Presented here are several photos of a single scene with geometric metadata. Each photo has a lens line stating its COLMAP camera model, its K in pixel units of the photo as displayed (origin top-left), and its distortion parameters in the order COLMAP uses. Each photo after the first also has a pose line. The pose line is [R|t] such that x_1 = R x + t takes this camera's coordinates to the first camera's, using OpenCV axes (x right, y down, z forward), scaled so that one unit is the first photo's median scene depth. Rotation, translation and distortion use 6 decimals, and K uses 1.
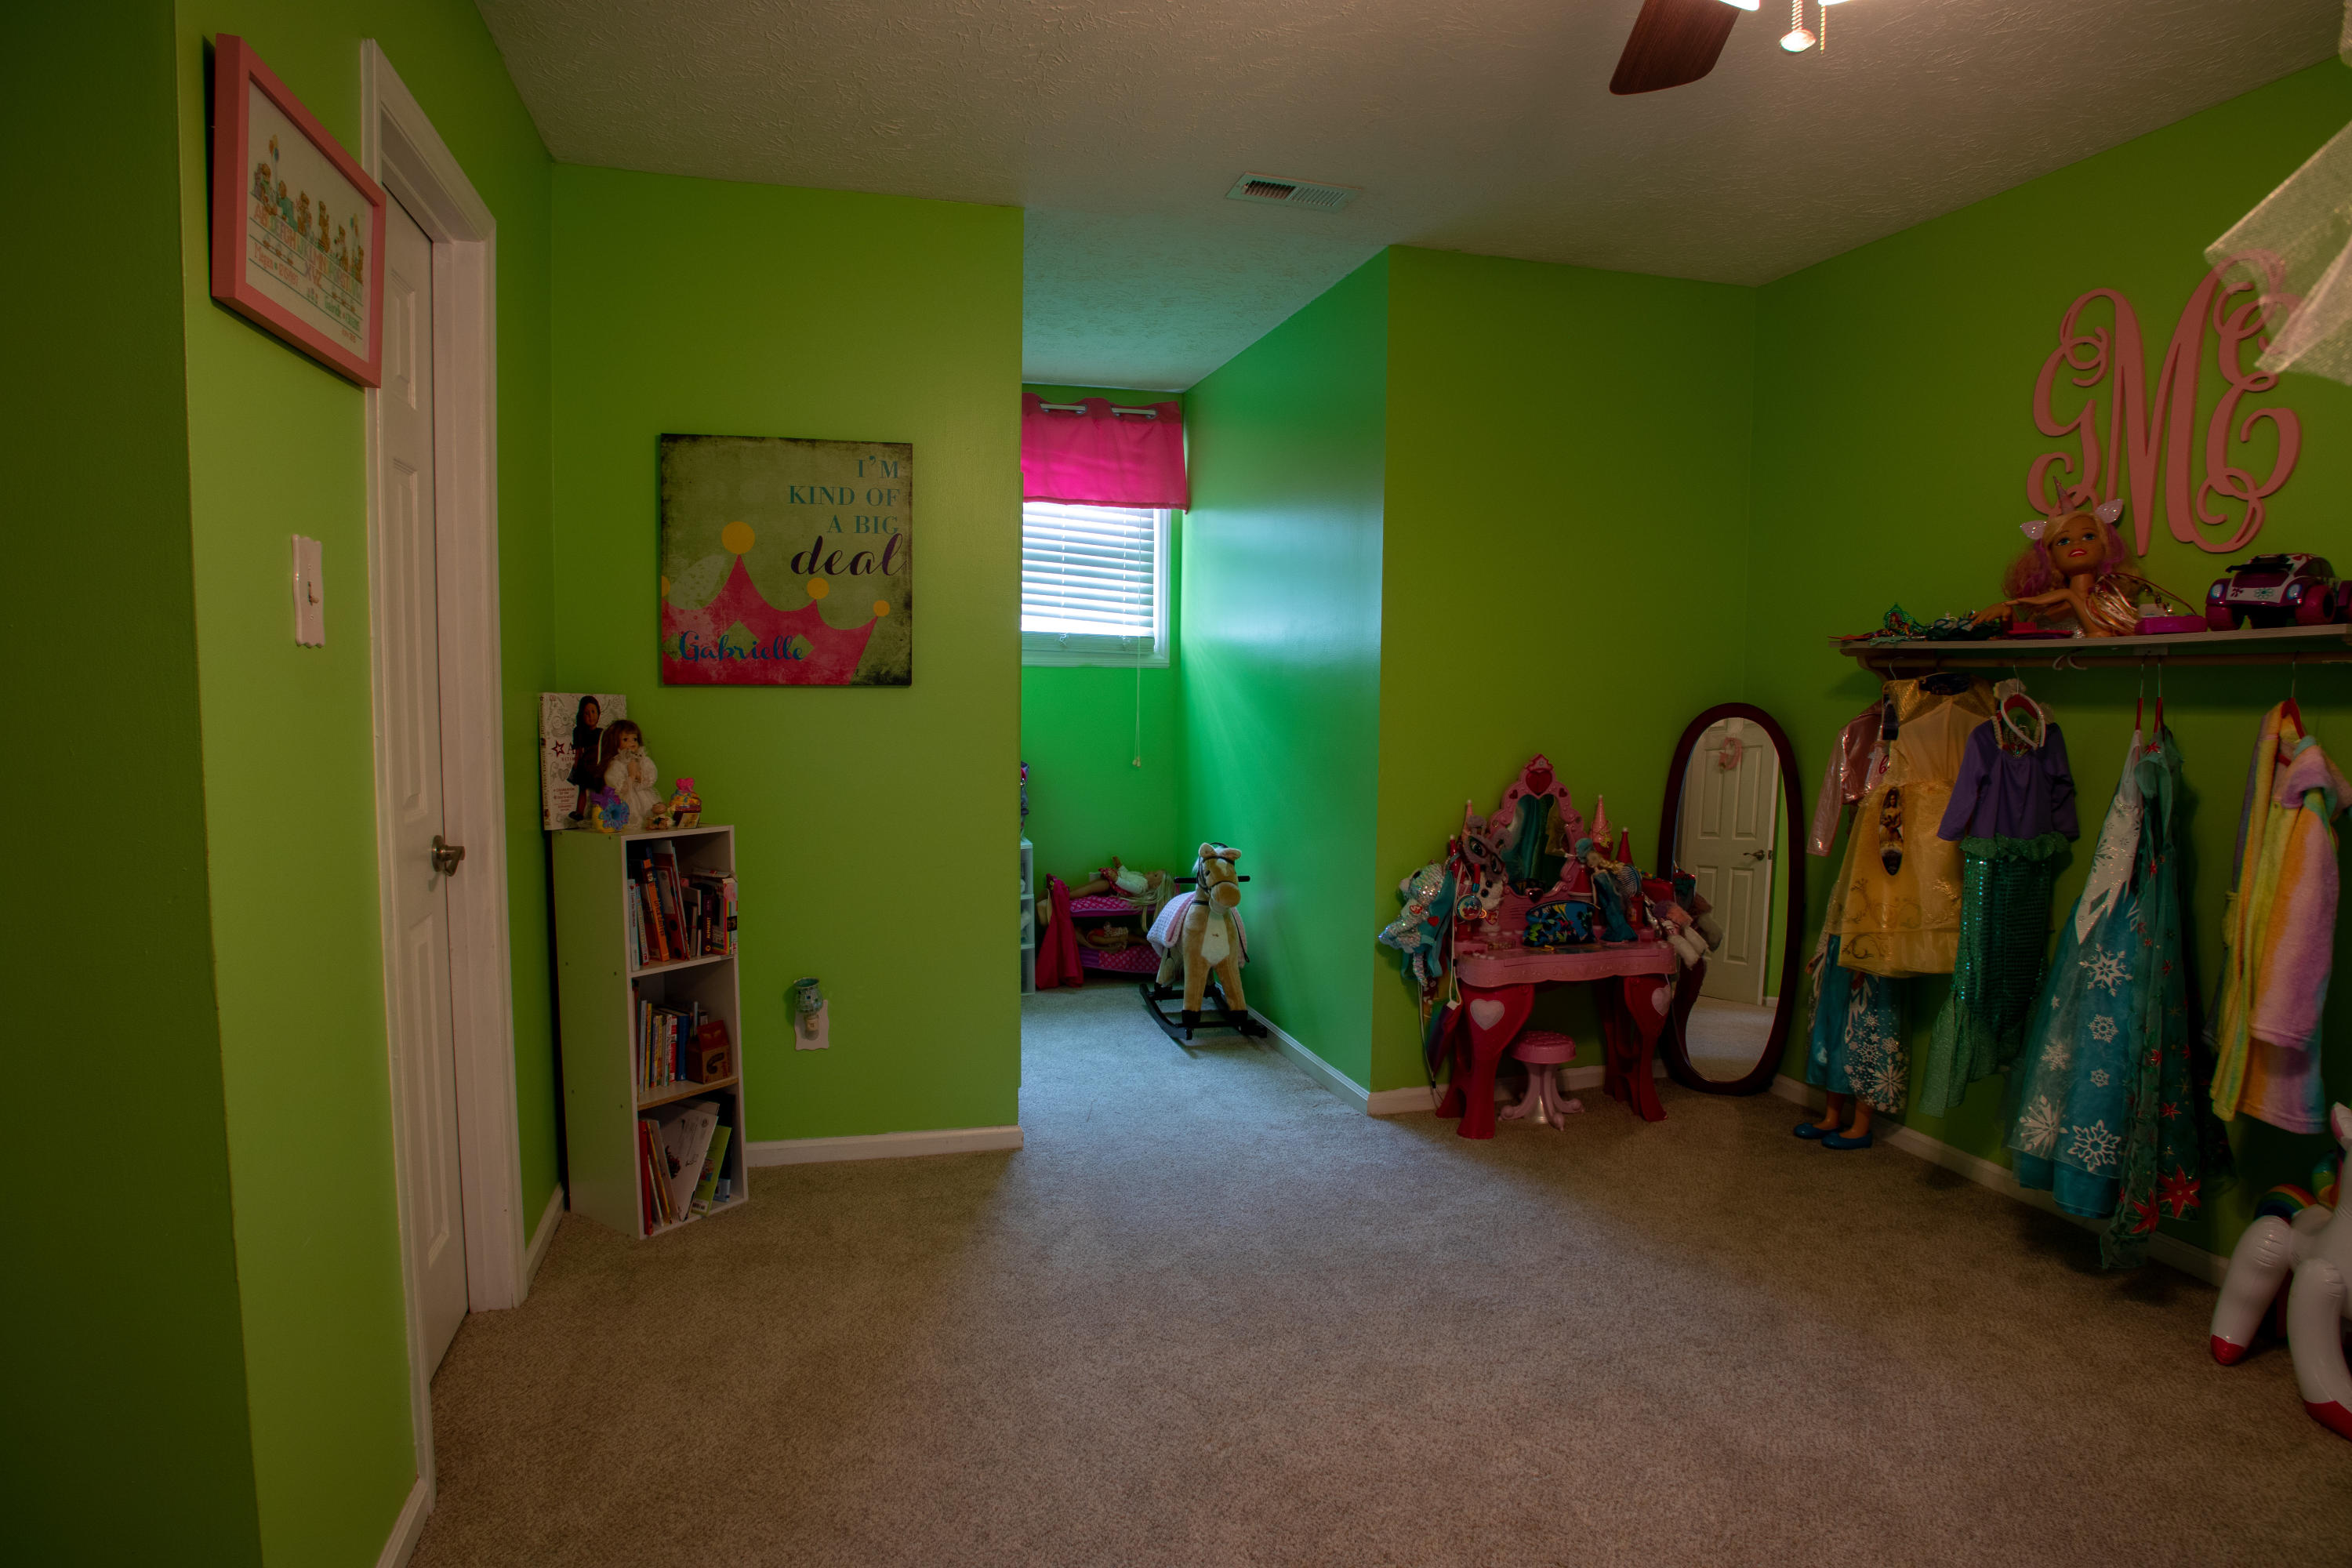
lens RADIAL K [[1327.1, 0, 1184.3], [0, 1327.1, 779.0], [0, 0, 1]] dist [-0.097500, 0.041194]
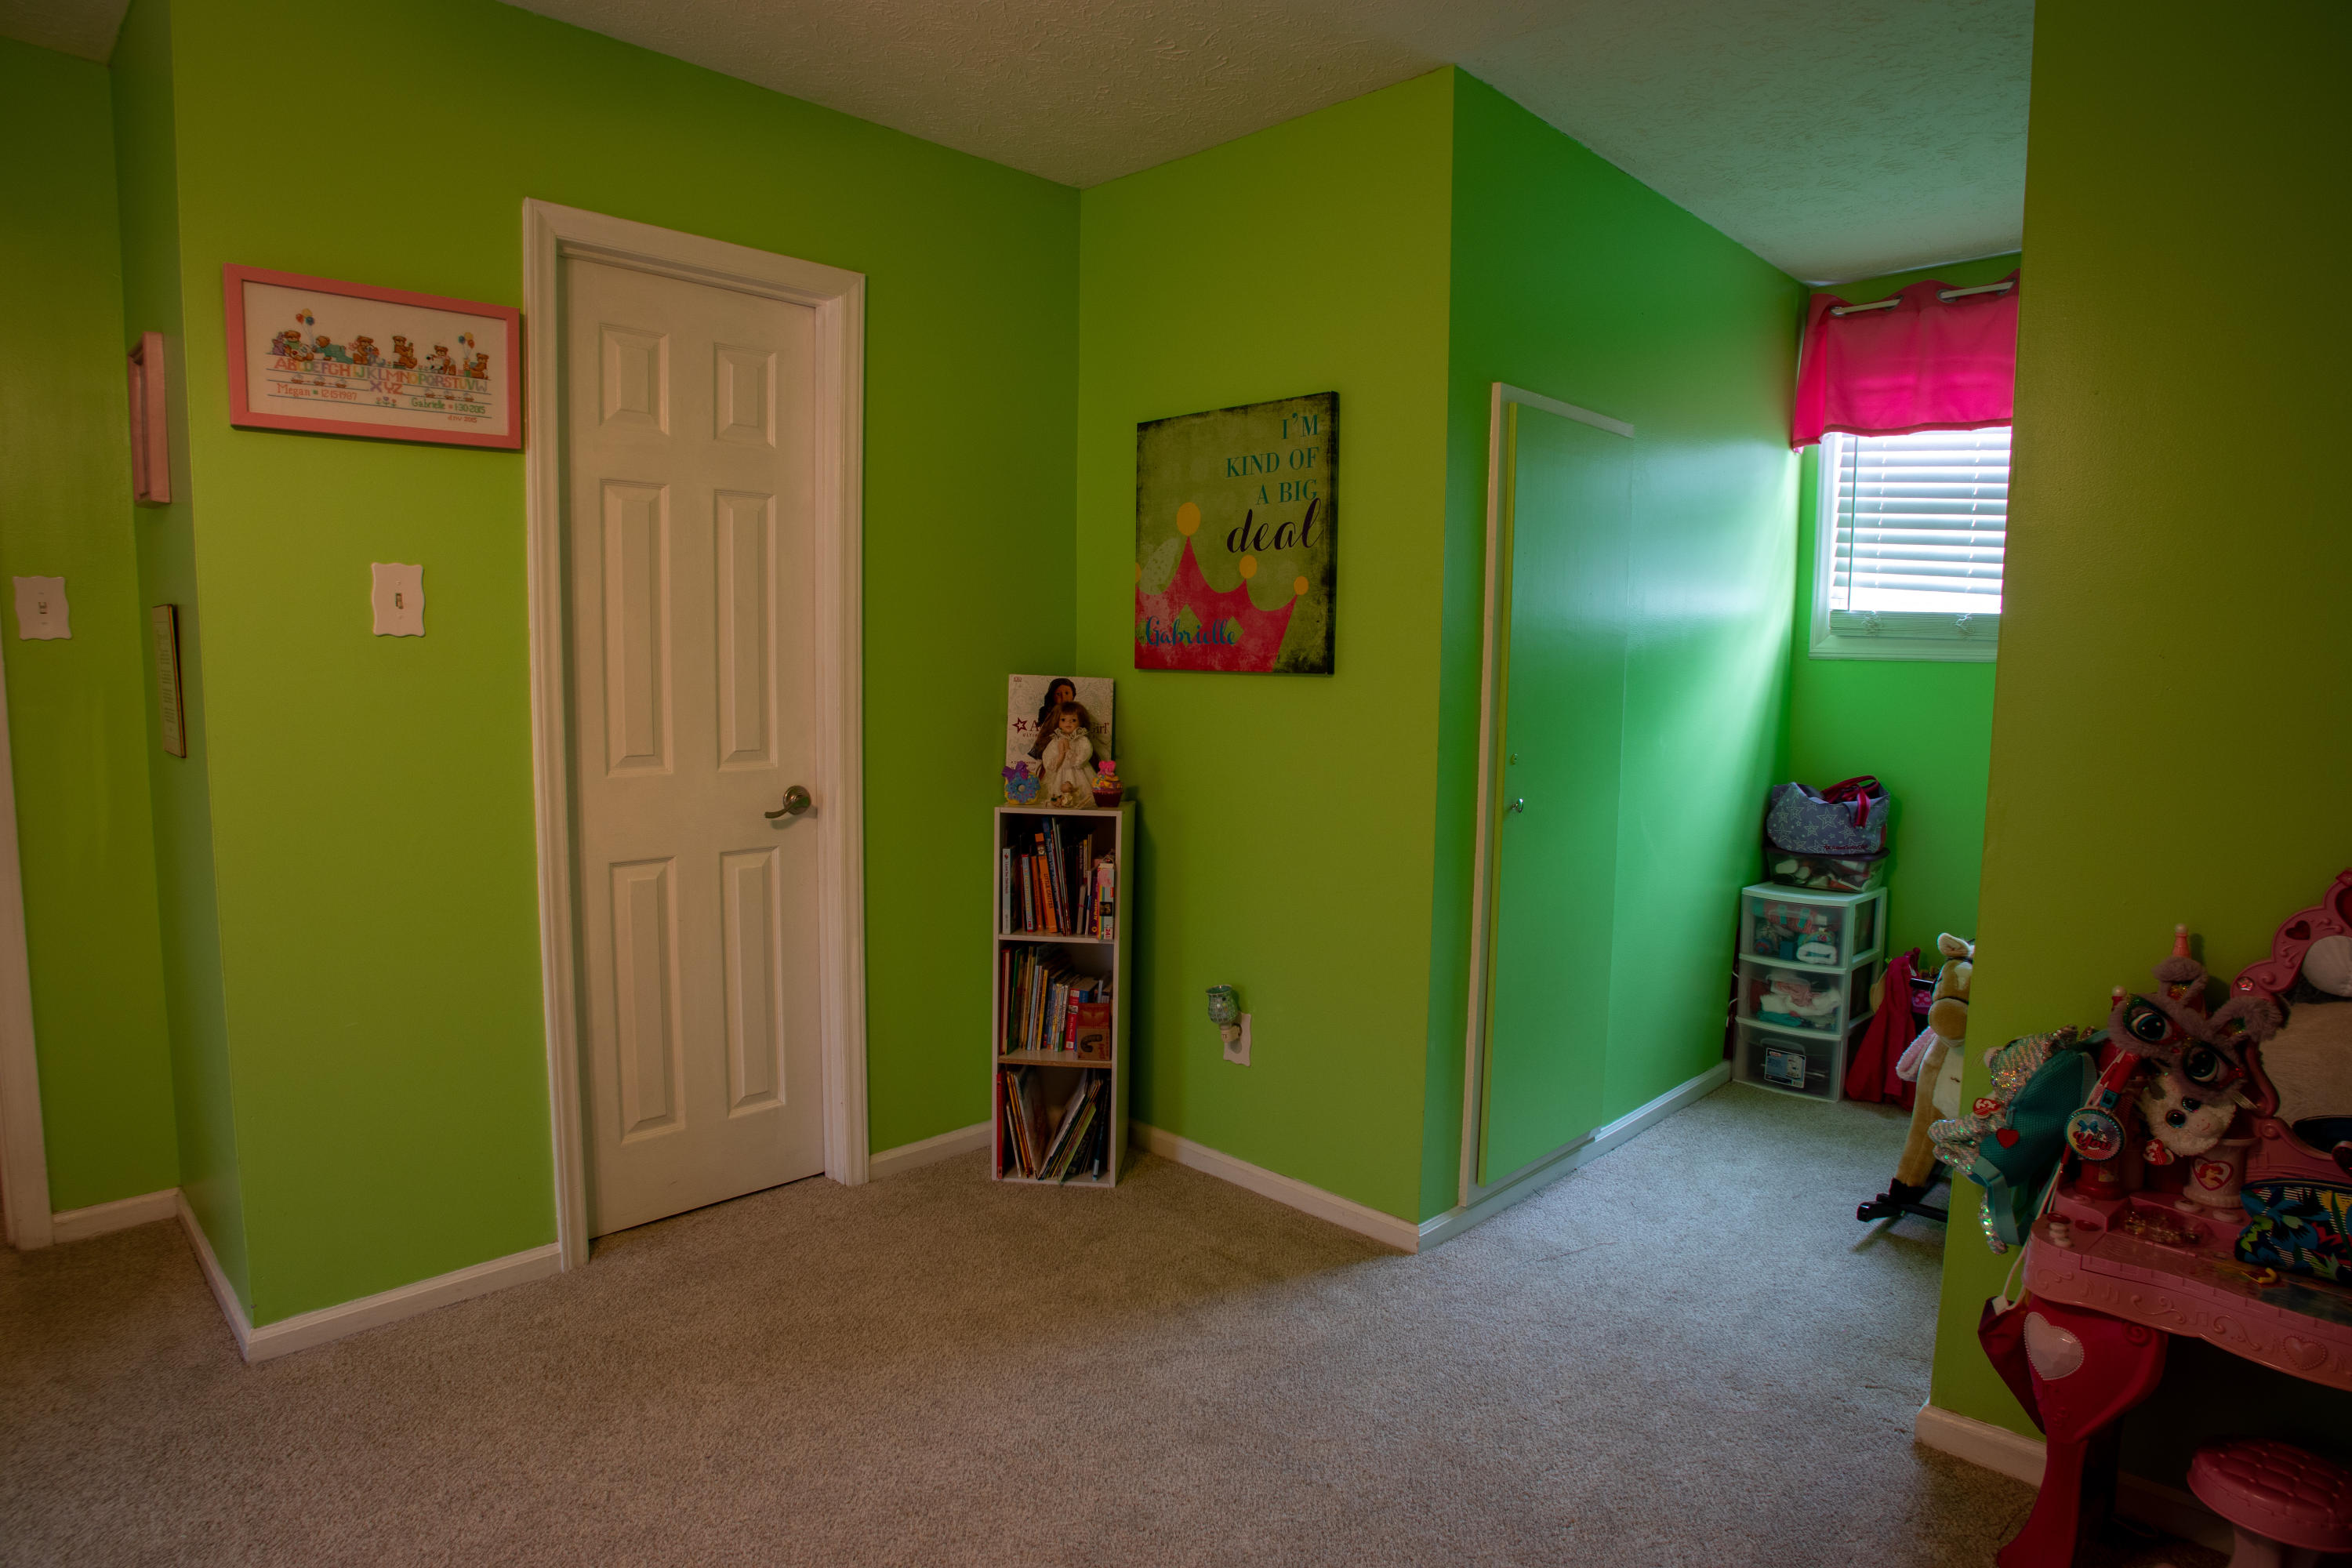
lens RADIAL K [[1327.1, 0, 1186.0], [0, 1327.1, 782.5], [0, 0, 1]] dist [-0.097500, 0.041194]
pose [[0.490011, 0.082275, -0.867825, 0.514968], [-0.077760, 0.995693, 0.050491, -0.038257], [0.868241, 0.042741, 0.494298, 0.511914]]
